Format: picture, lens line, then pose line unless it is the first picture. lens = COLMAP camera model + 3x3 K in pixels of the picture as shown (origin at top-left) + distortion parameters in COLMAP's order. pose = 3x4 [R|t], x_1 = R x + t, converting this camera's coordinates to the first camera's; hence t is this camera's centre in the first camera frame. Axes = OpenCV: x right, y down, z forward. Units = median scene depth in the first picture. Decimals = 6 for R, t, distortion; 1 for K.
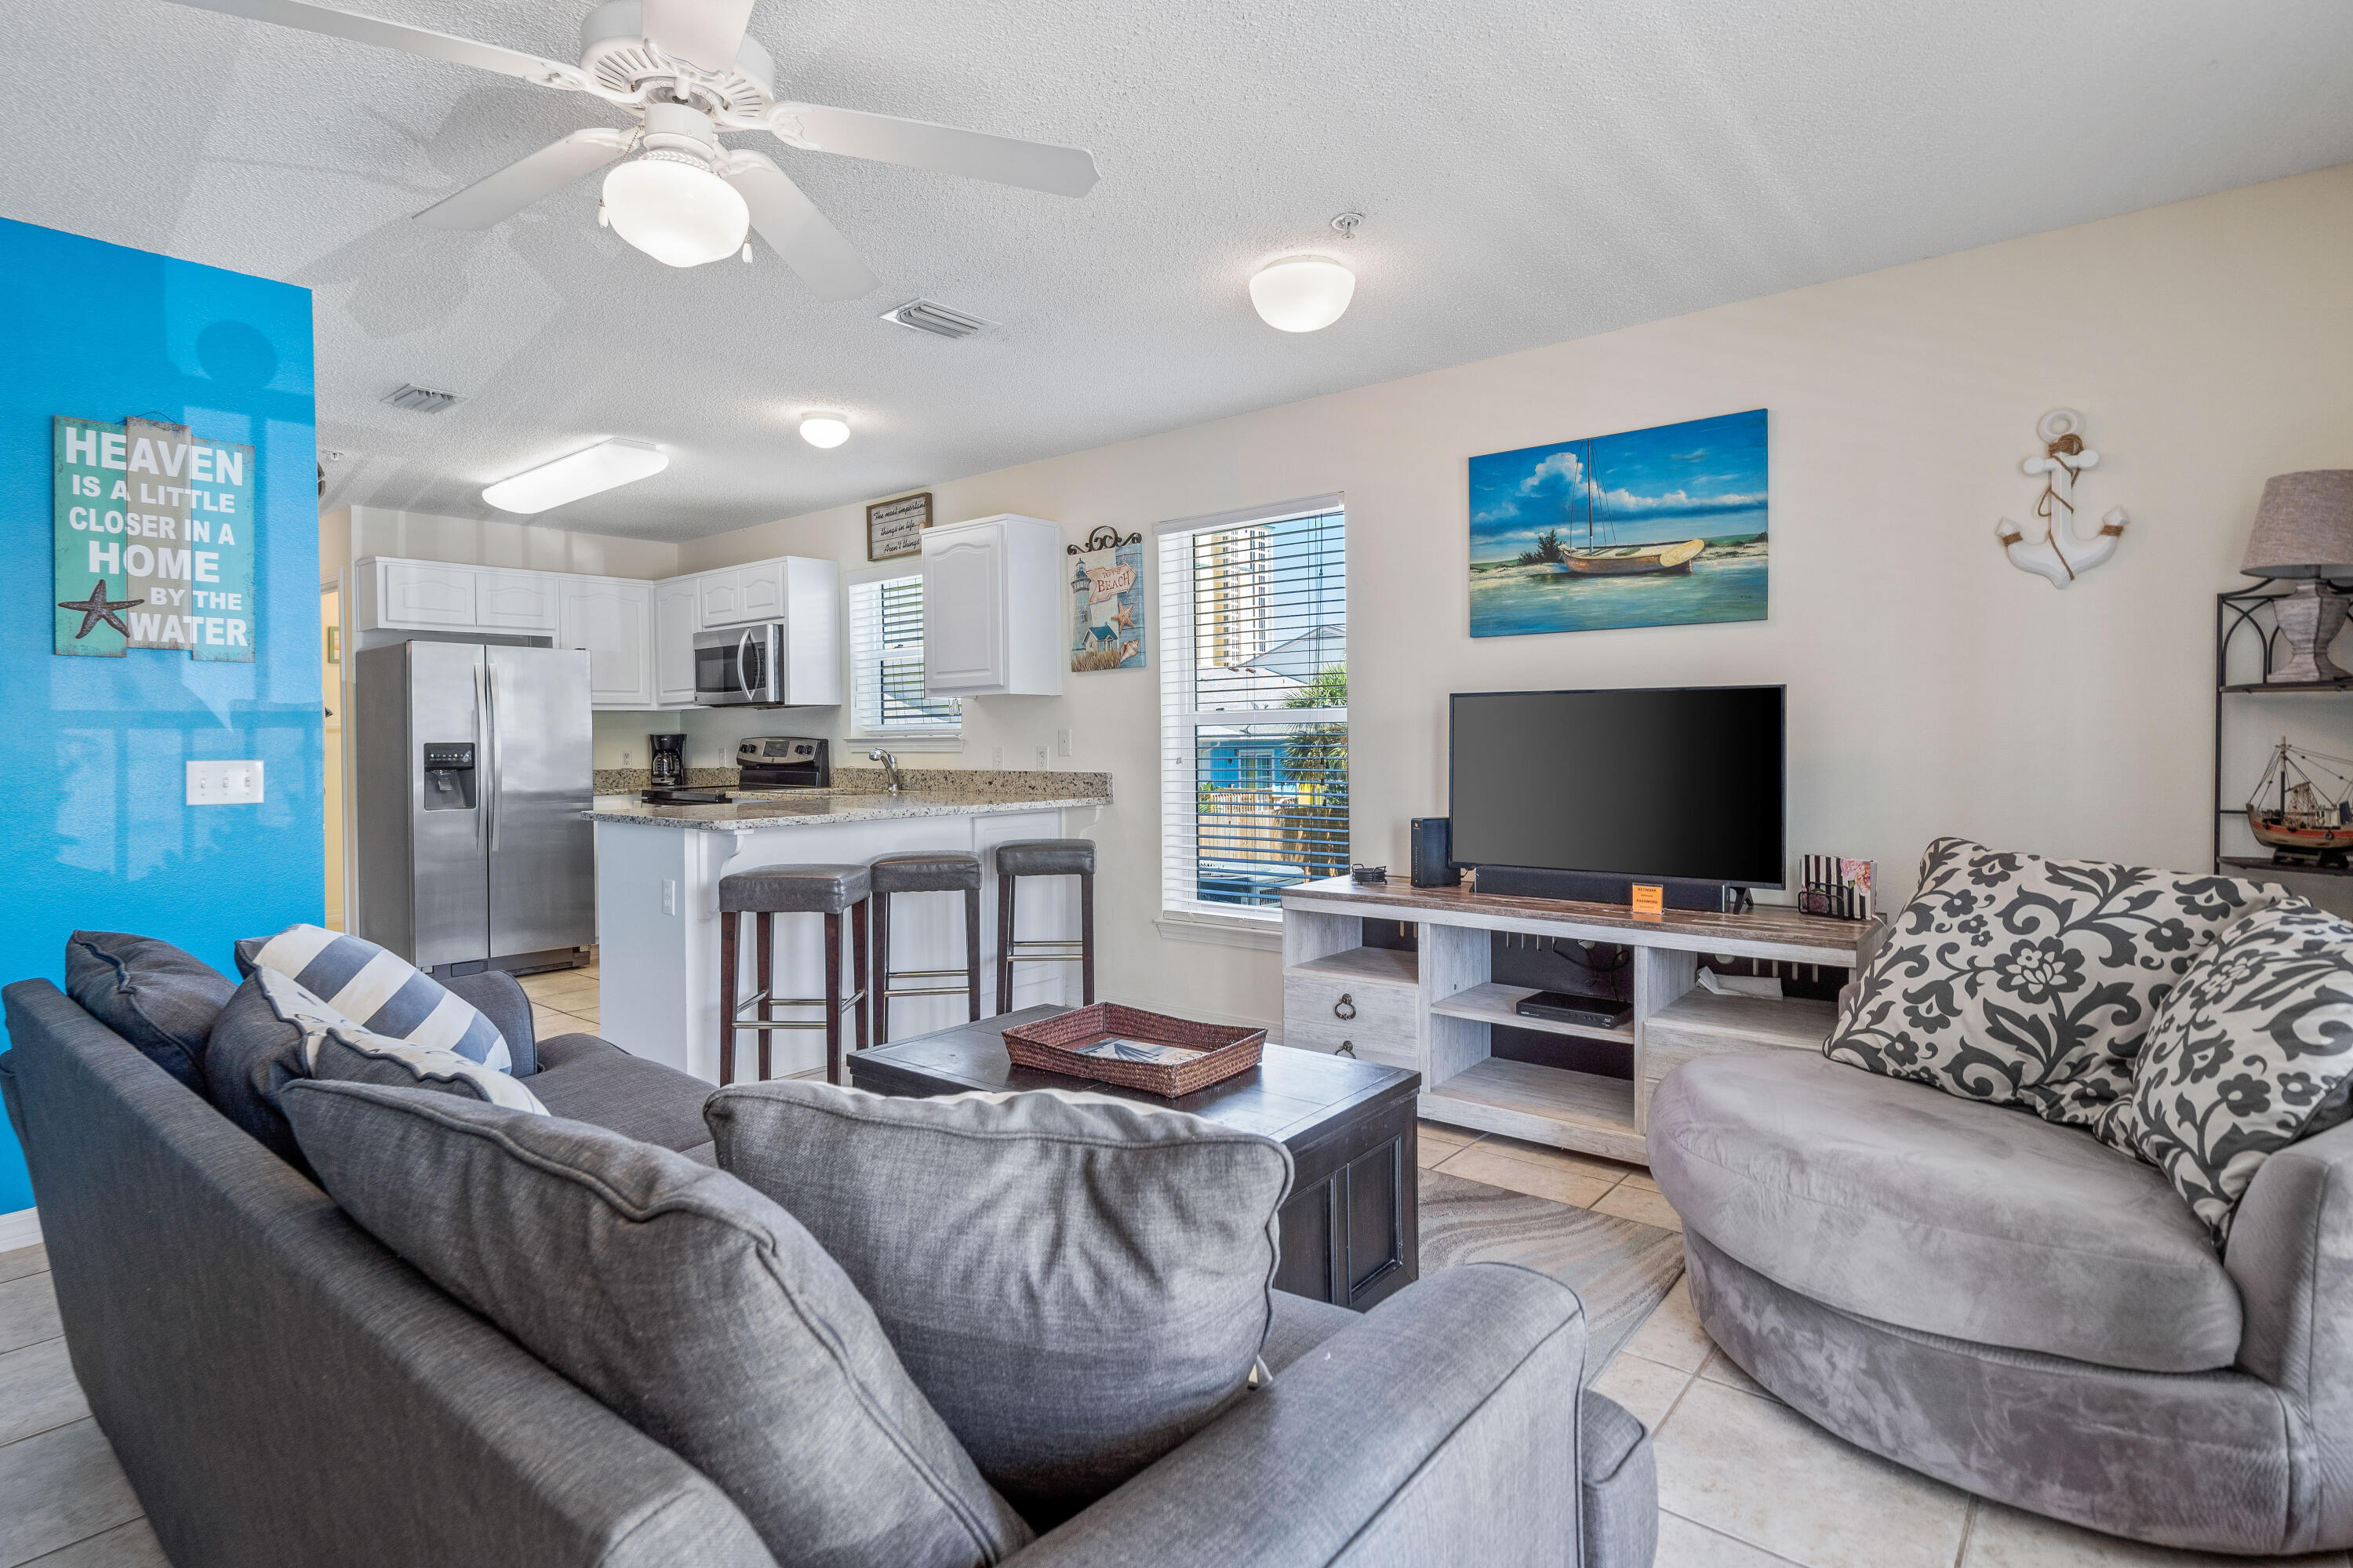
lens RADIAL K [[1190.4, 0, 1169.6], [0, 1190.4, 745.2], [0, 0, 1]] dist [0.002402, 0.000928]
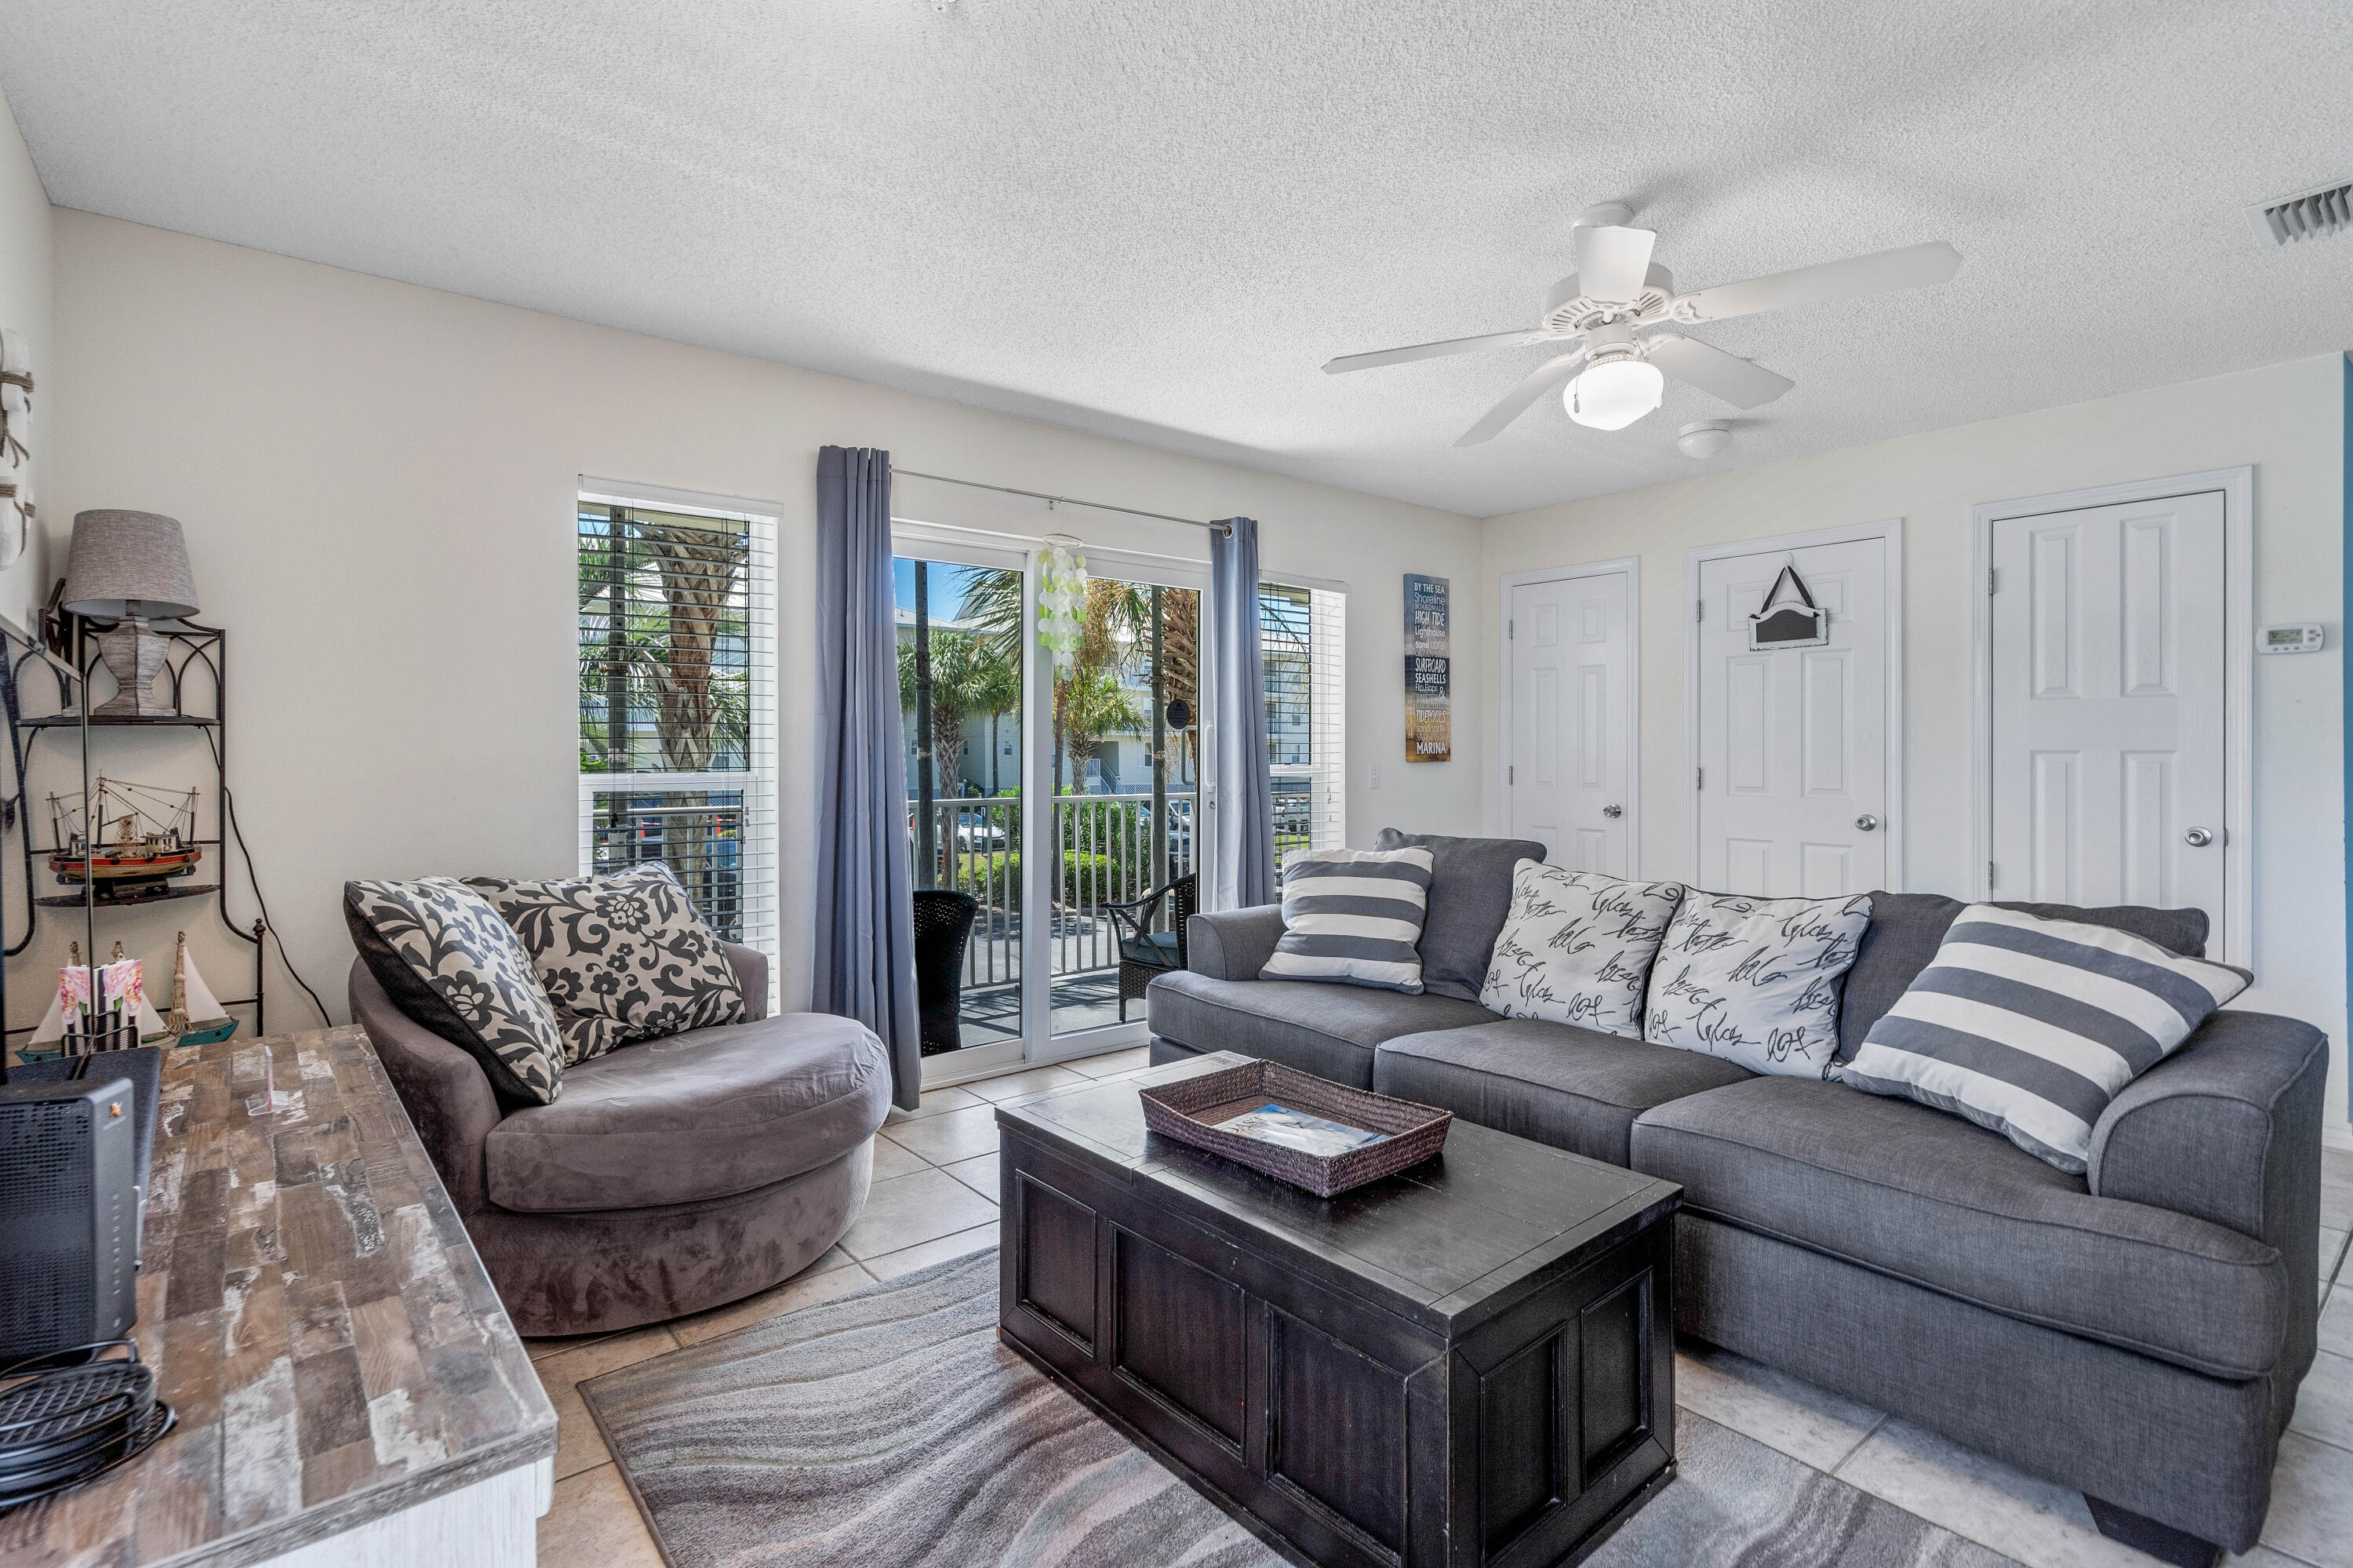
lens RADIAL K [[1097.4, 0, 1150.8], [0, 1097.4, 751.6], [0, 0, 1]] dist [-0.012146, 0.001862]
pose [[-0.979711, 0.011711, 0.200075, -0.046593], [0.012479, 0.999919, 0.002578, -0.006793], [-0.200028, 0.005022, -0.979777, 0.891812]]
